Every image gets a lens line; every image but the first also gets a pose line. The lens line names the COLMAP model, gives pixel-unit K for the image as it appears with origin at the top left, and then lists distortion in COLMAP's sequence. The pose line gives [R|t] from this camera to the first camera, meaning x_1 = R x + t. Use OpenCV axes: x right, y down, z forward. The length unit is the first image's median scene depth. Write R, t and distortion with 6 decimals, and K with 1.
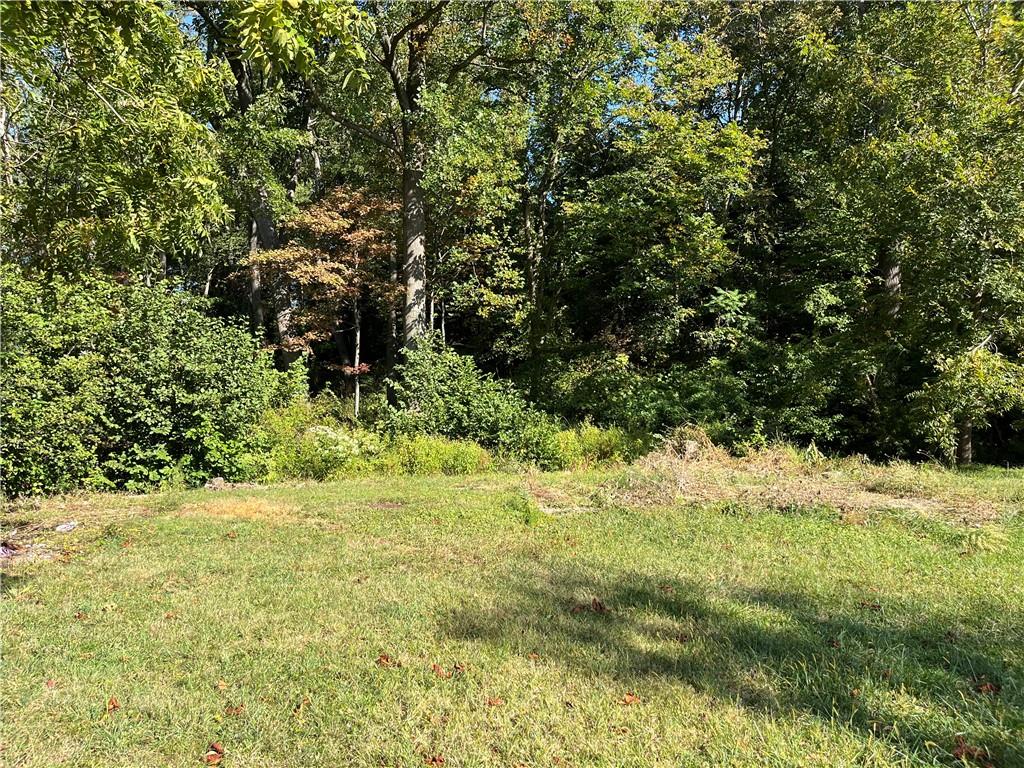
lens RADIAL K [[771.5, 0, 513.8], [0, 771.5, 392.6], [0, 0, 1]] dist [0.059865, -0.073554]
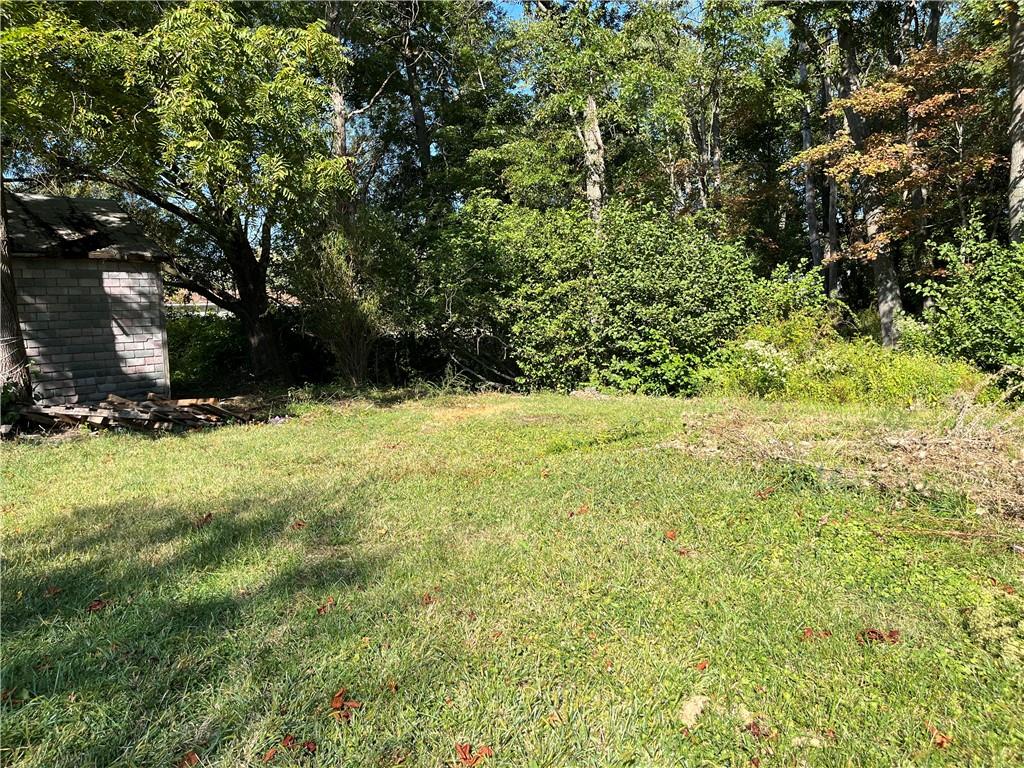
lens RADIAL K [[771.5, 0, 519.4], [0, 771.5, 375.1], [0, 0, 1]] dist [0.059865, -0.073554]
pose [[0.528005, 0.043721, -0.848115, 0.278701], [0.026202, 0.997360, 0.067727, 0.010669], [0.848837, -0.057983, 0.525465, 0.209399]]
